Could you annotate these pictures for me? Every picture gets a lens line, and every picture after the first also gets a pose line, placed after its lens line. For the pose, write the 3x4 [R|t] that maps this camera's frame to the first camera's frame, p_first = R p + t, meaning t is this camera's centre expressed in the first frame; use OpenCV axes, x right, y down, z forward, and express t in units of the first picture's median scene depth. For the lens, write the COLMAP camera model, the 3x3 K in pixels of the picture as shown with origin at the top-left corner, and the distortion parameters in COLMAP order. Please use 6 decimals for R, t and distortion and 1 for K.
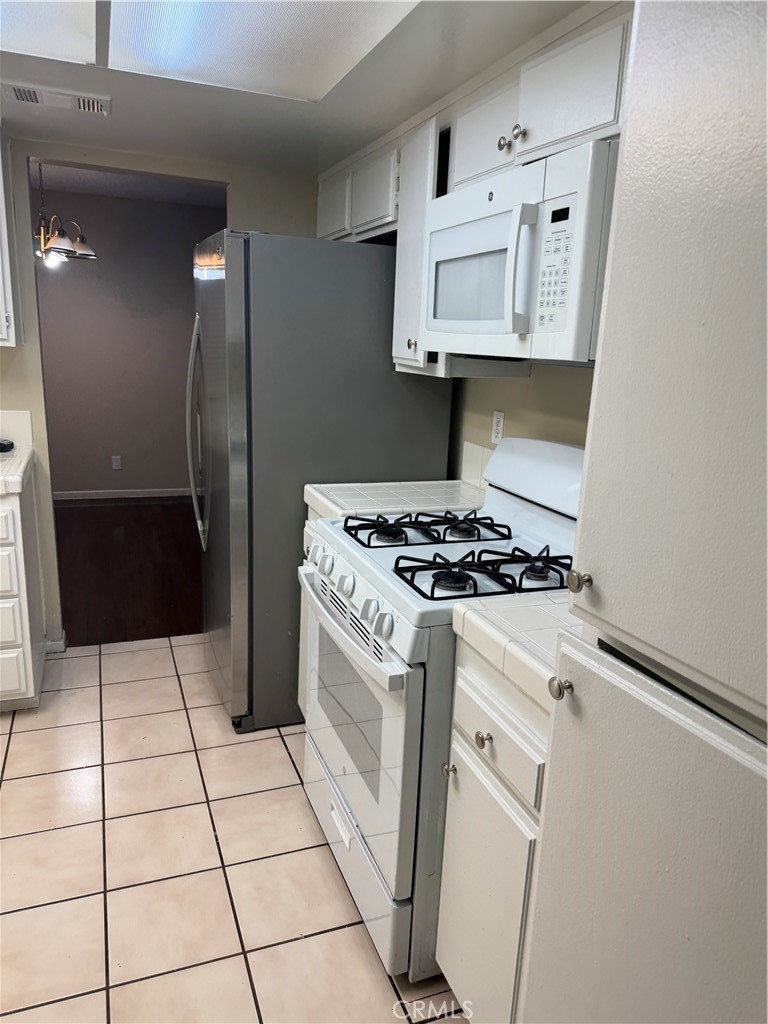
lens RADIAL K [[734.3, 0, 383.1], [0, 734.3, 516.6], [0, 0, 1]] dist [0.051021, -0.073731]
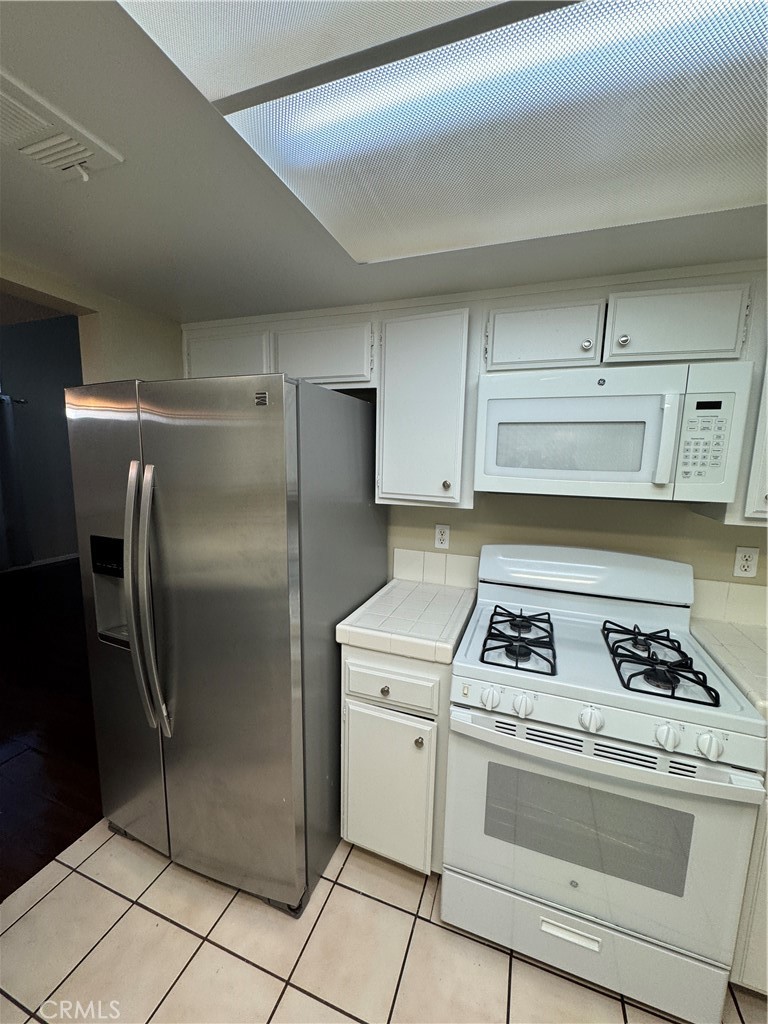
lens RADIAL K [[405.3, 0, 385.5], [0, 405.3, 508.1], [0, 0, 1]] dist [-0.003432, 0.000171]
pose [[0.653044, -0.131139, 0.745879, -0.713043], [0.188763, 0.981995, 0.007383, -0.301946], [-0.733418, 0.135974, 0.666040, 0.868100]]
